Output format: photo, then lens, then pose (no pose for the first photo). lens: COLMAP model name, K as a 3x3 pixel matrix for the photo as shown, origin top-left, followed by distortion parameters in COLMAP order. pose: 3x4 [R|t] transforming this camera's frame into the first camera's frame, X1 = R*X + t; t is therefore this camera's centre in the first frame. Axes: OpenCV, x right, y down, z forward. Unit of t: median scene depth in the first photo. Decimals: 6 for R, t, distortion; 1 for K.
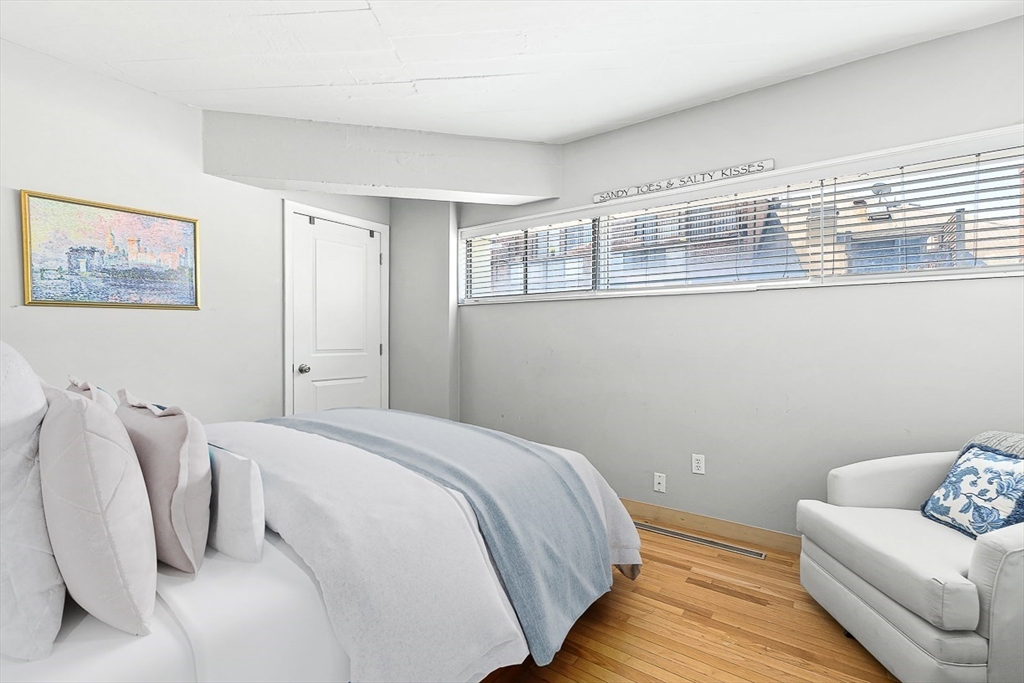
lens RADIAL K [[456.9, 0, 513.6], [0, 456.9, 342.7], [0, 0, 1]] dist [0.000419, -0.000038]
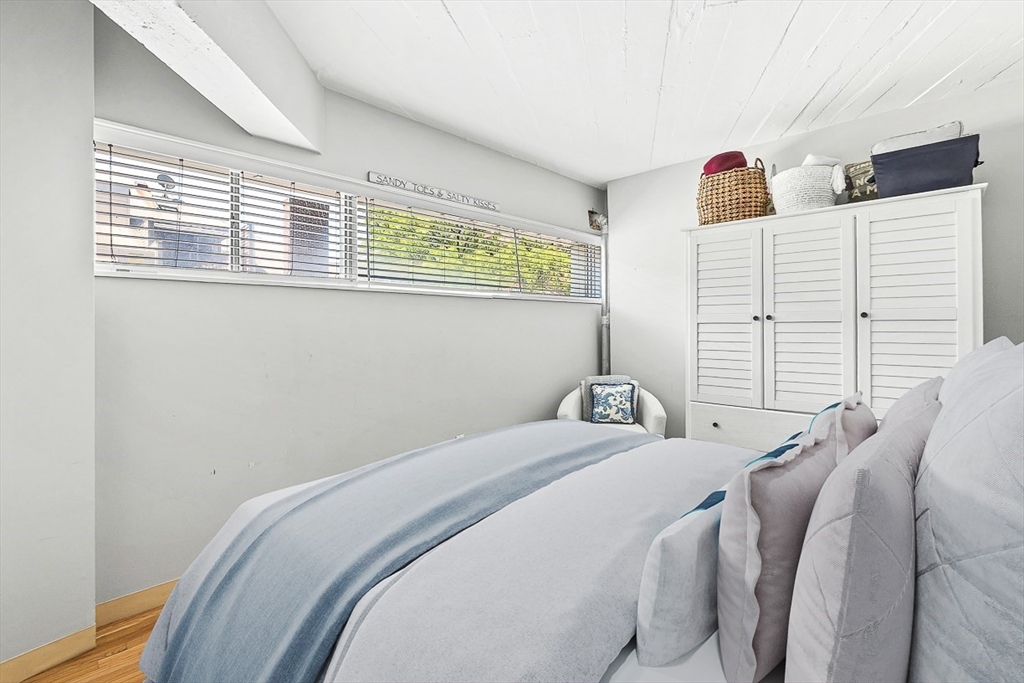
lens RADIAL K [[456.9, 0, 533.0], [0, 456.9, 324.3], [0, 0, 1]] dist [0.000419, -0.000038]
pose [[0.136878, 0.000984, 0.990587, -0.713443], [0.018112, 0.999830, -0.003496, -0.029003], [-0.990422, 0.018420, 0.136837, 0.646740]]
